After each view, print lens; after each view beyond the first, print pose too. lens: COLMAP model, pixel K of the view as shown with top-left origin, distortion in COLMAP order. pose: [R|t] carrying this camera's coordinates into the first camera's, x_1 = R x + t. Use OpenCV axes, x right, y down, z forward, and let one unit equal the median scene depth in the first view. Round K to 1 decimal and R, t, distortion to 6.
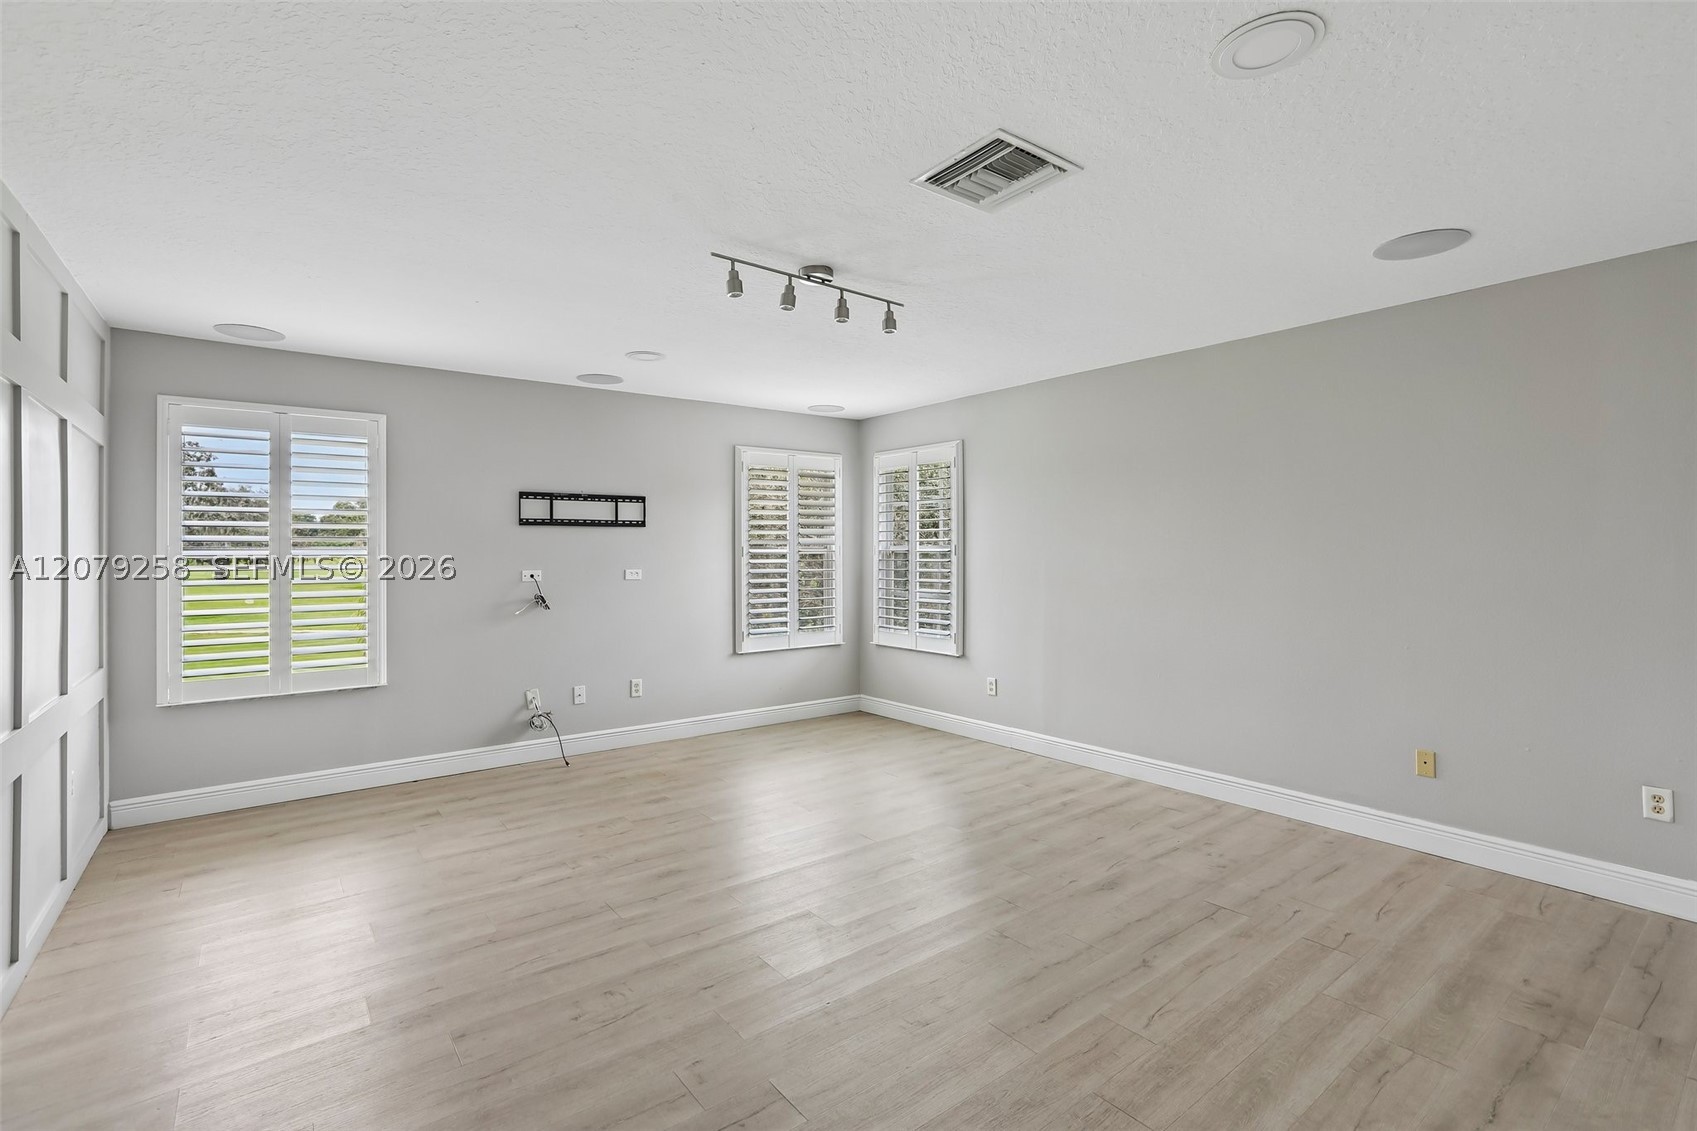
lens RADIAL K [[775.0, 0, 847.9], [0, 775.0, 554.2], [0, 0, 1]] dist [-0.003322, -0.000333]
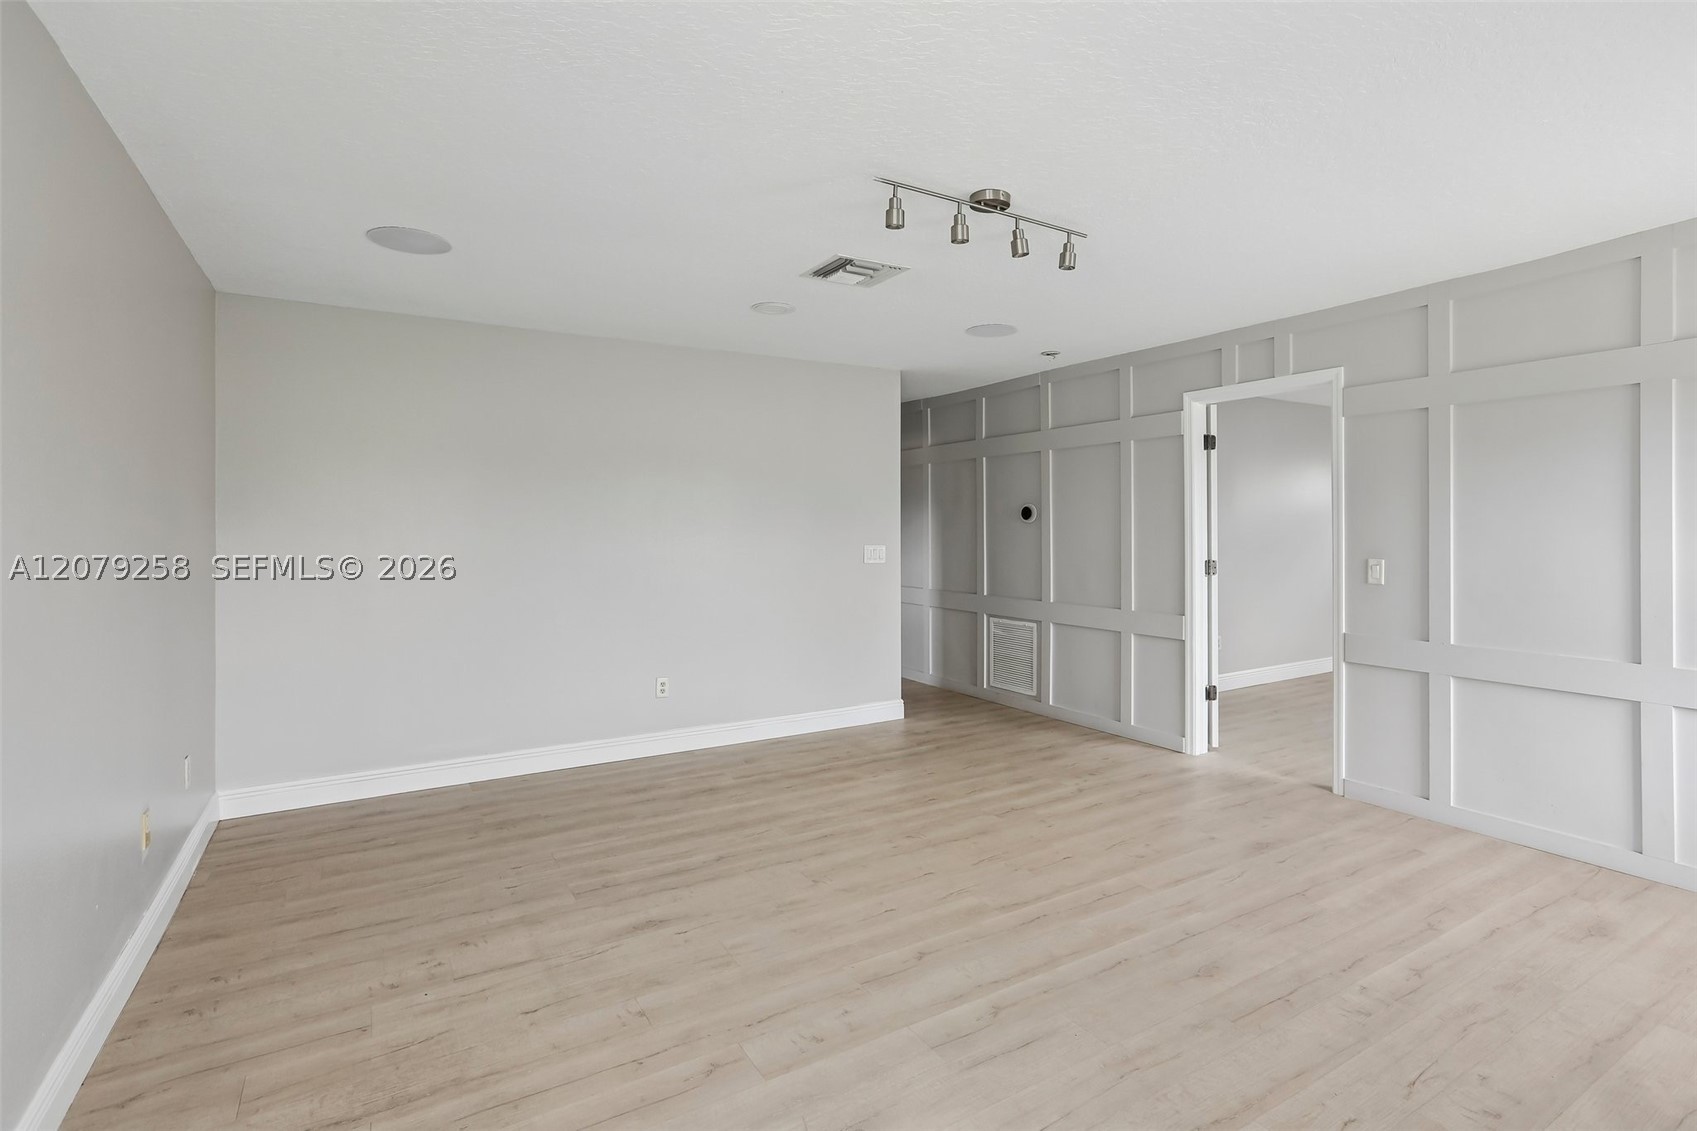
lens RADIAL K [[775.0, 0, 851.1], [0, 775.0, 551.8], [0, 0, 1]] dist [-0.003322, -0.000333]
pose [[-0.989660, 0.005434, 0.143329, -0.007576], [0.009988, 0.999467, 0.031073, -0.004099], [-0.143084, 0.032184, -0.989187, 1.979359]]
